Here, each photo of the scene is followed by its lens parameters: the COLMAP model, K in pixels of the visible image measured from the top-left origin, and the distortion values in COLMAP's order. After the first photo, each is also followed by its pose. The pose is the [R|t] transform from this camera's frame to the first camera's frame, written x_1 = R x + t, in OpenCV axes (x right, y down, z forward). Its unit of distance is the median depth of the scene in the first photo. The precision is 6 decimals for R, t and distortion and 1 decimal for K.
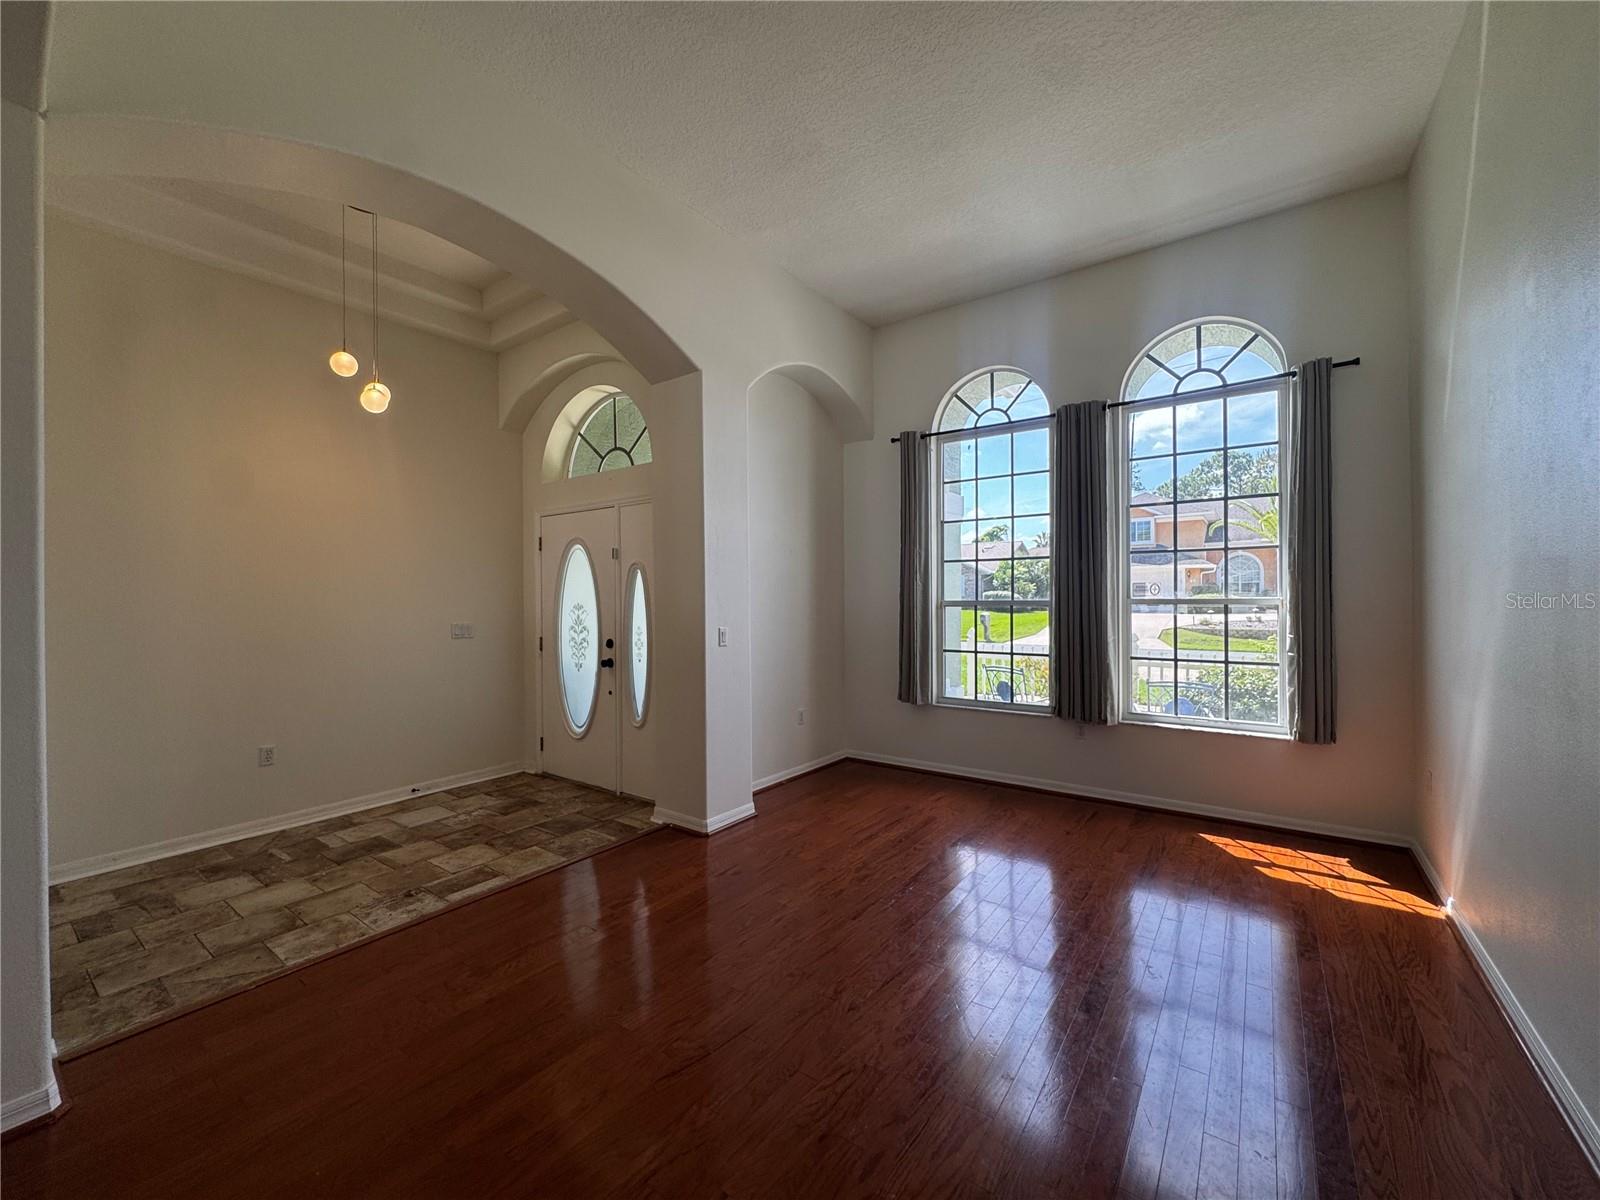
lens RADIAL K [[644.5, 0, 803.7], [0, 644.5, 597.4], [0, 0, 1]] dist [-0.003483, 0.000684]
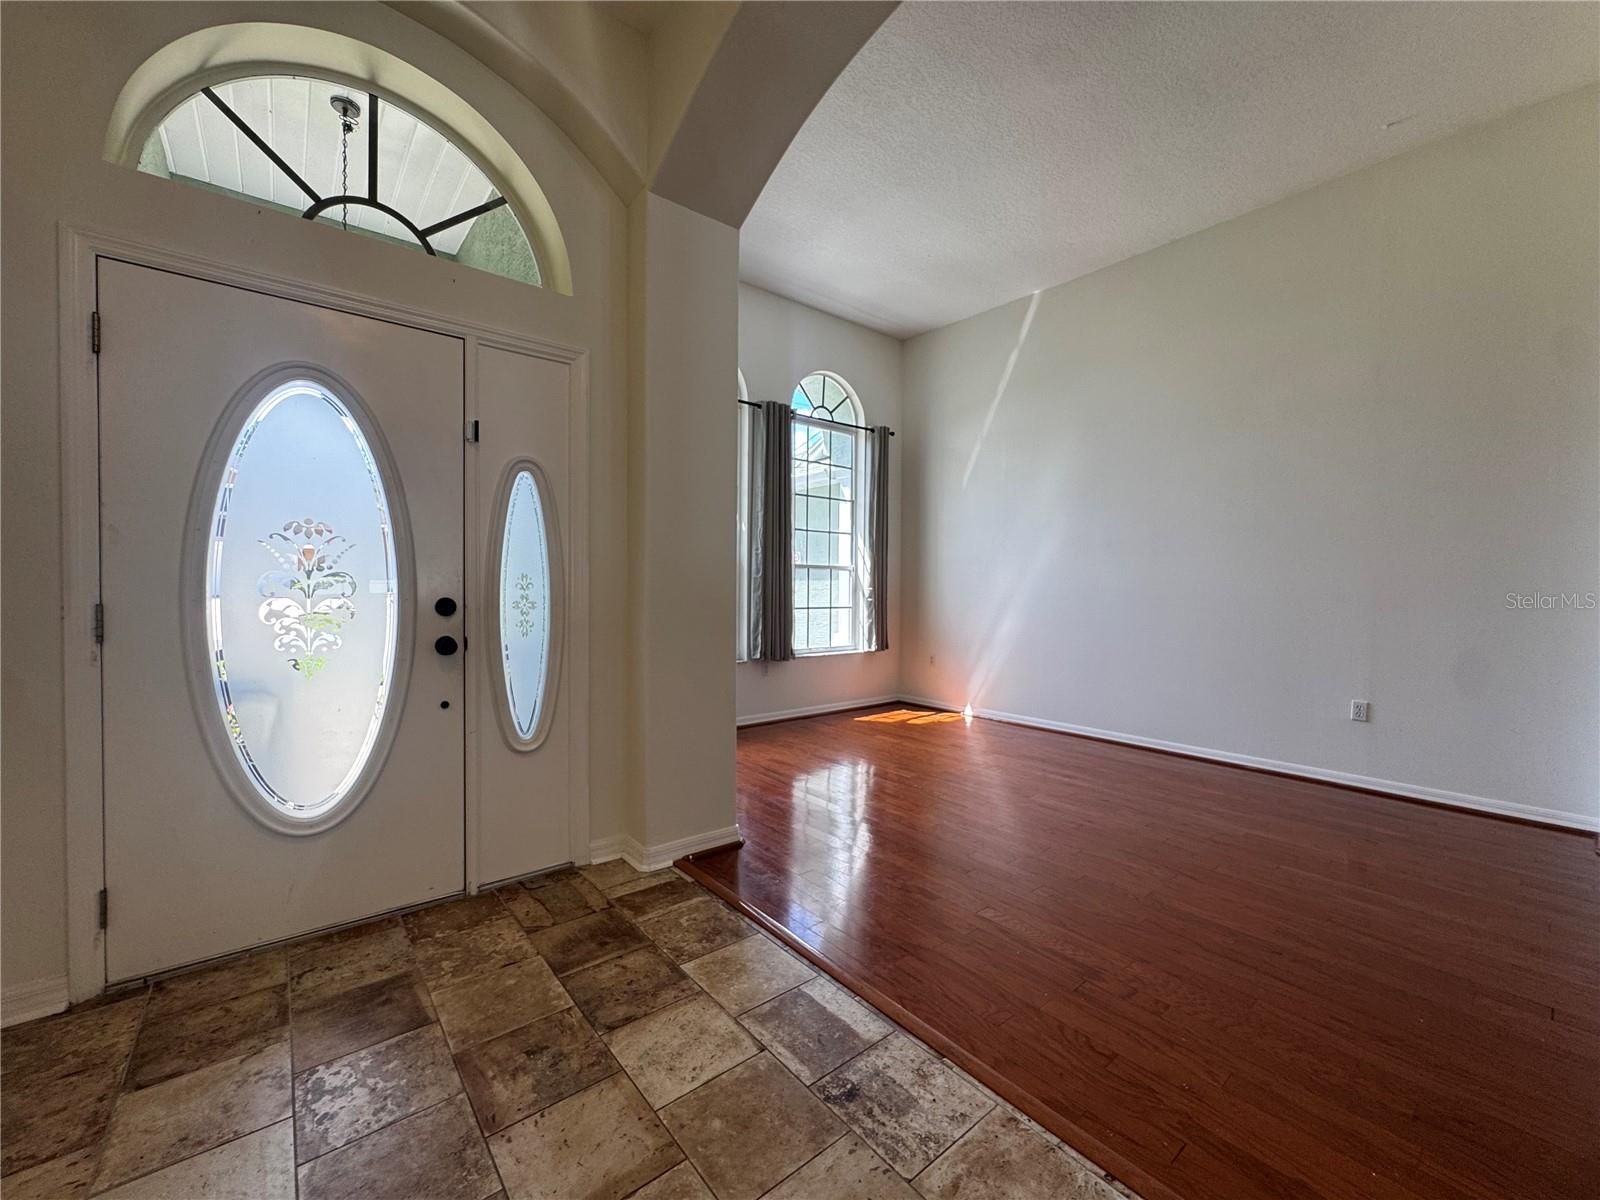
lens RADIAL K [[644.5, 0, 803.3], [0, 644.5, 597.0], [0, 0, 1]] dist [-0.003483, 0.000684]
pose [[0.248210, -0.005751, 0.968689, -0.798593], [-0.012083, 0.999886, 0.009033, 0.062164], [-0.968631, -0.013947, 0.248113, 0.673841]]
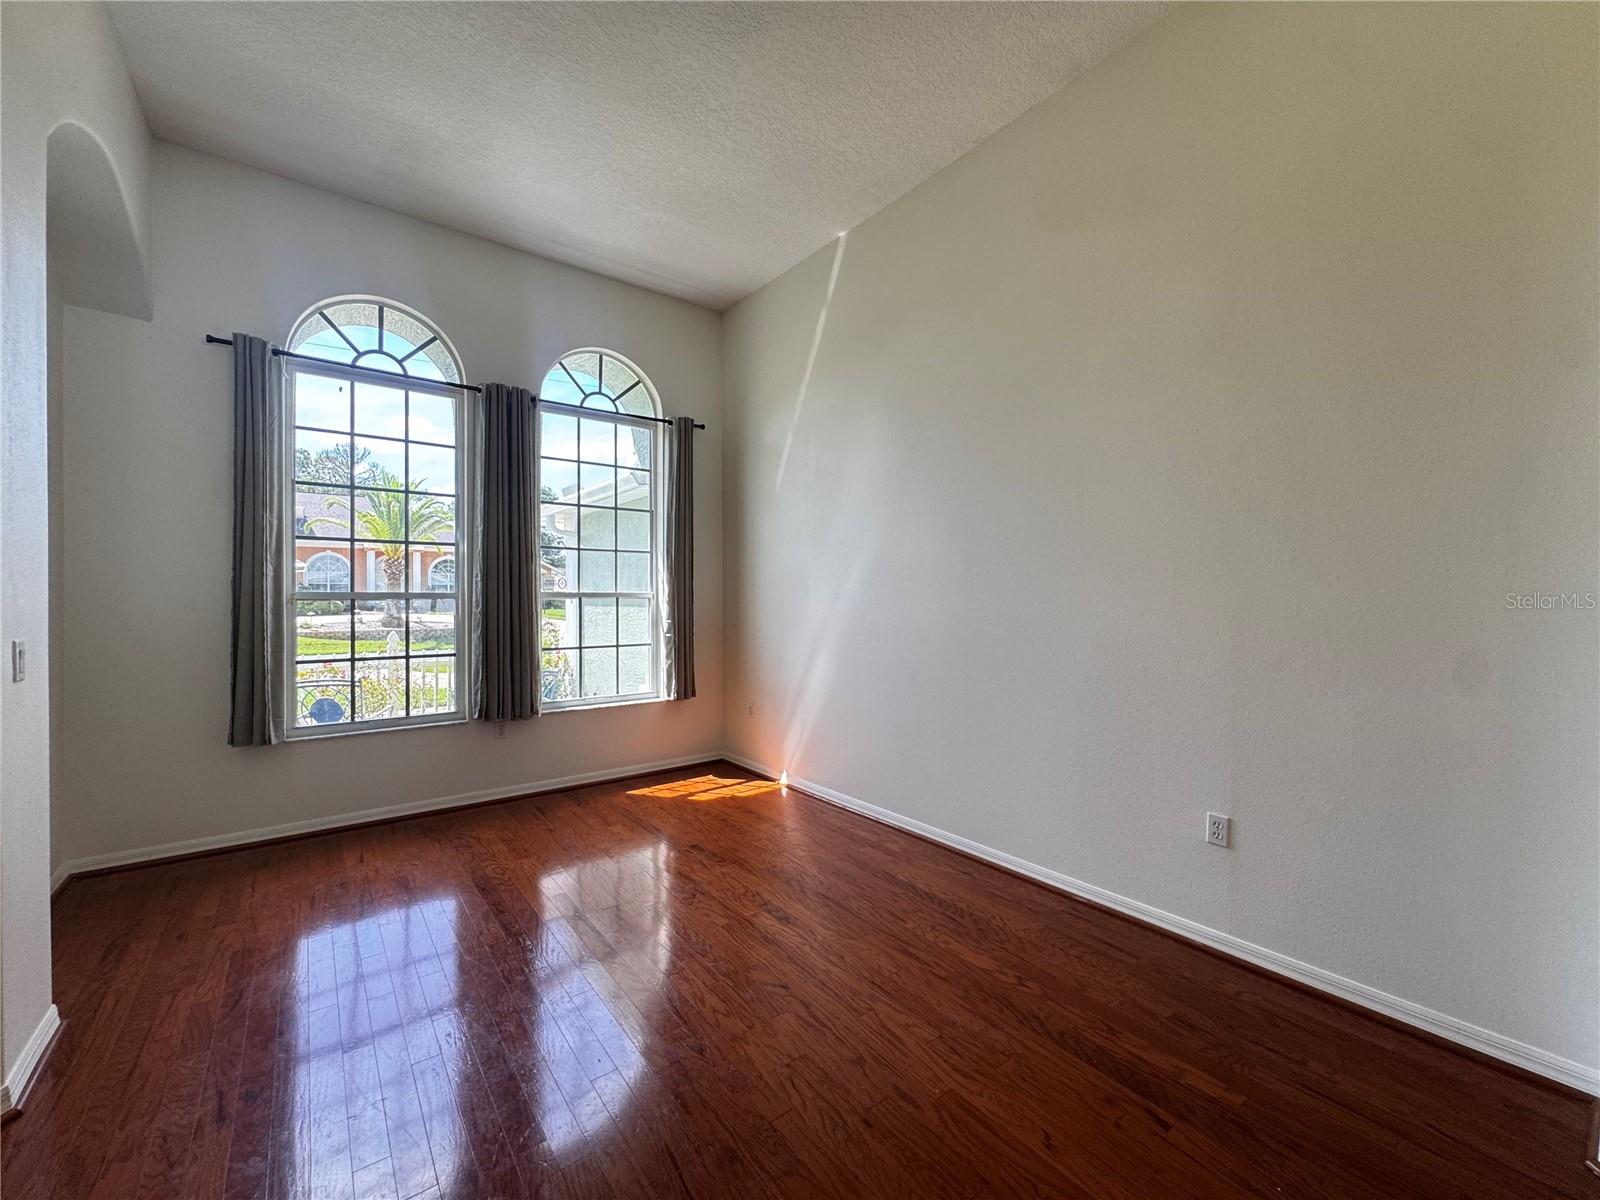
lens RADIAL K [[644.5, 0, 800.1], [0, 644.5, 597.4], [0, 0, 1]] dist [-0.003483, 0.000684]
pose [[0.277281, 0.006700, 0.960765, -0.385547], [-0.001546, 0.999978, -0.006527, 0.017953], [-0.960787, 0.000324, 0.277286, 0.336710]]
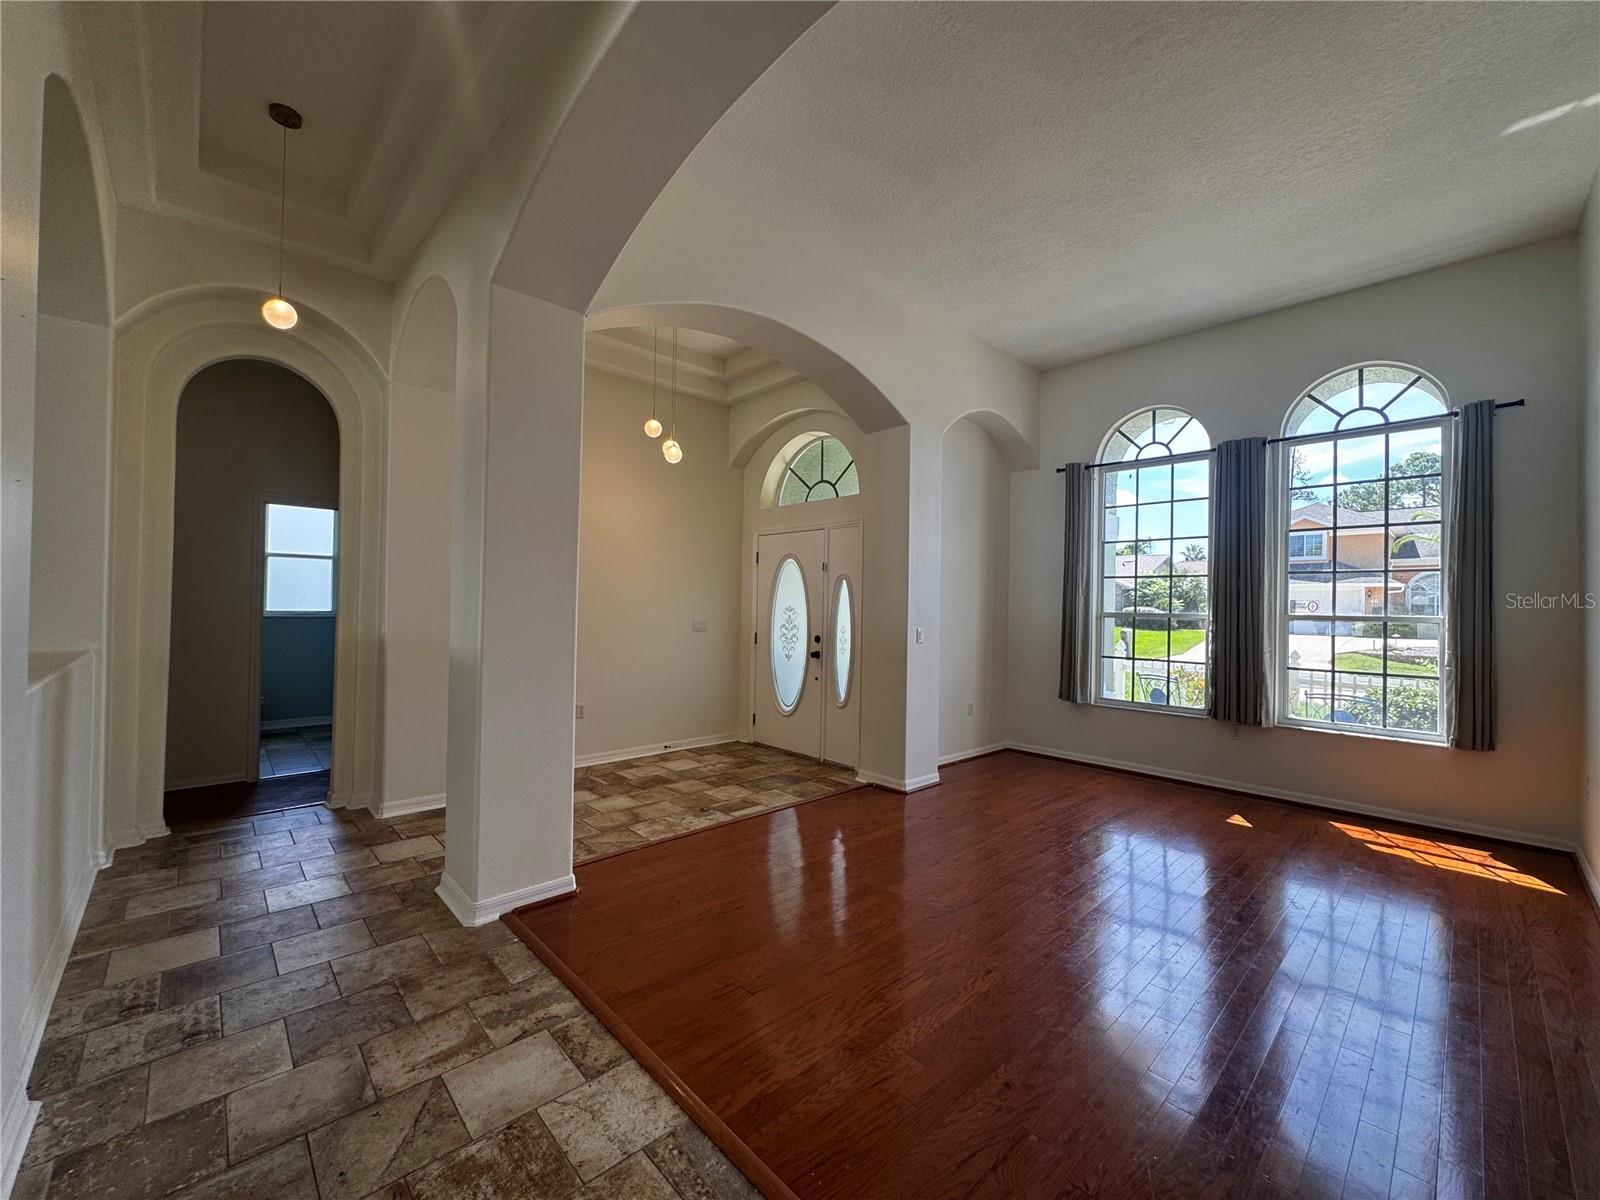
lens RADIAL K [[644.5, 0, 803.1], [0, 644.5, 598.9], [0, 0, 1]] dist [-0.003483, 0.000684]
pose [[0.982596, 0.023729, -0.184231, -0.112909], [-0.026256, 0.999591, -0.011289, 0.010018], [0.183888, 0.015930, 0.982818, -0.251282]]
